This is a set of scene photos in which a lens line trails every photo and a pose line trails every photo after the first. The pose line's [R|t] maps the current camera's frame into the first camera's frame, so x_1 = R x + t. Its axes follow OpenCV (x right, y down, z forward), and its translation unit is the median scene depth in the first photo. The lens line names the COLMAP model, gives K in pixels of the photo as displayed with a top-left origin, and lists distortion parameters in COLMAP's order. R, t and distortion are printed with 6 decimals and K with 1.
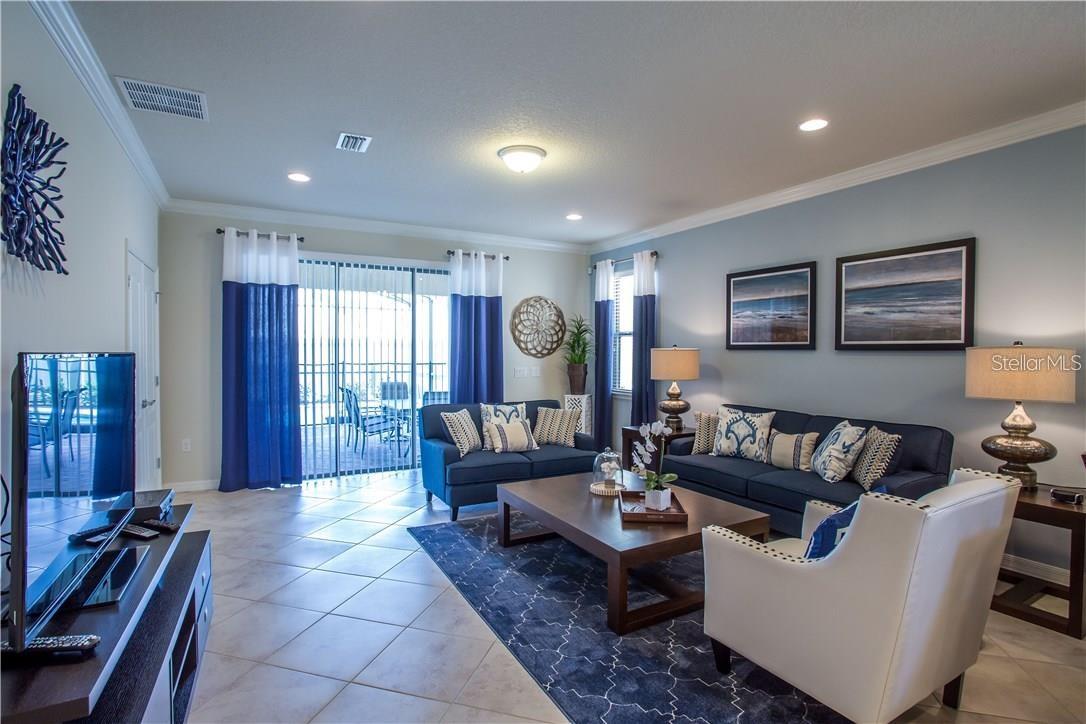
lens RADIAL K [[518.9, 0, 559.9], [0, 518.9, 349.7], [0, 0, 1]] dist [-0.042189, 0.002528]
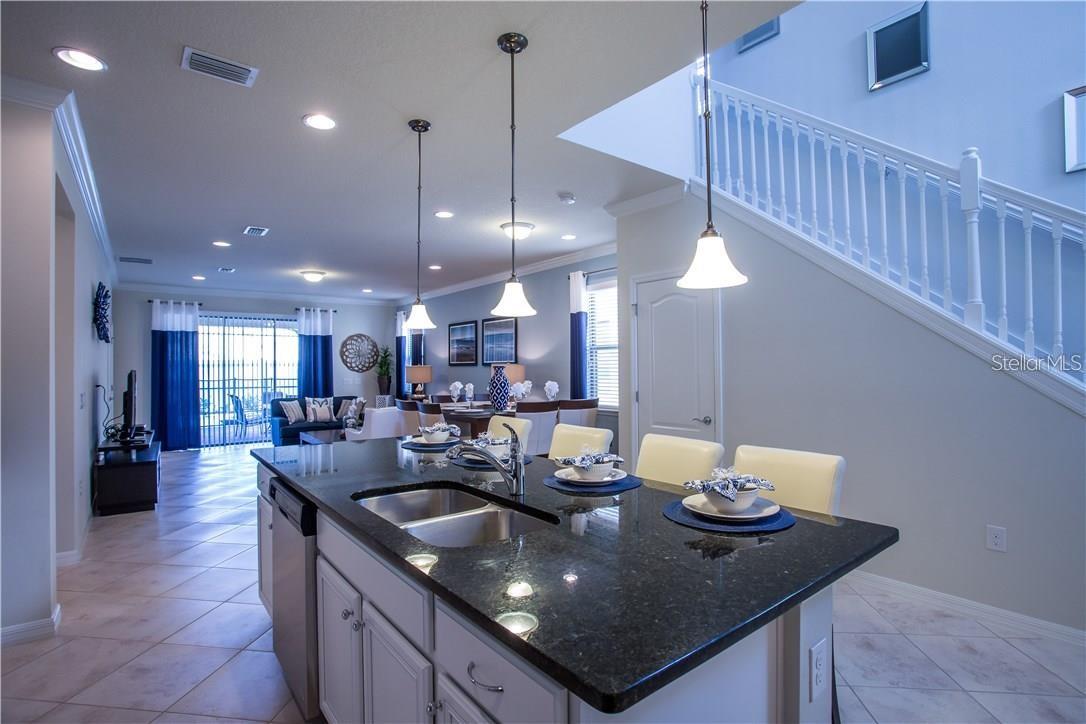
lens RADIAL K [[518.9, 0, 553.5], [0, 518.9, 355.2], [0, 0, 1]] dist [-0.042189, 0.002528]
pose [[0.989755, -0.011665, 0.142298, 0.412361], [0.014854, 0.999661, -0.021374, 0.006296], [-0.142000, 0.023269, 0.989593, -0.831081]]
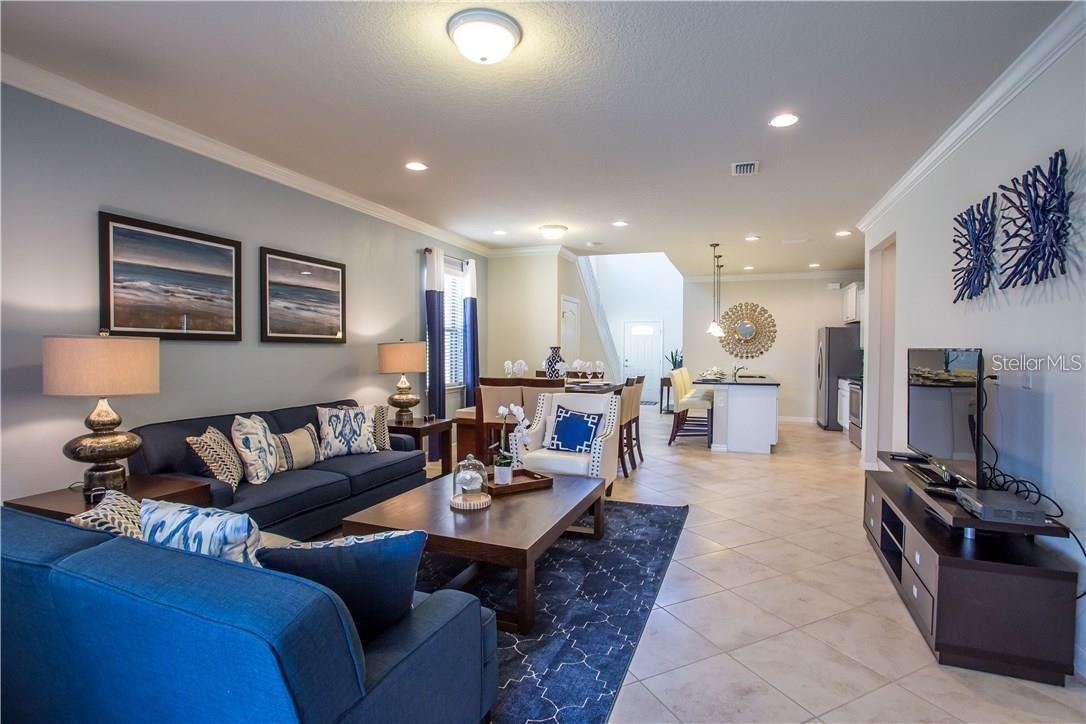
lens RADIAL K [[518.9, 0, 548.0], [0, 518.9, 365.6], [0, 0, 1]] dist [-0.042189, 0.002528]
pose [[-0.619886, -0.016519, 0.784518, -0.432922], [0.006011, 0.999649, 0.025798, 0.018513], [-0.784669, 0.020708, -0.619570, 0.924609]]
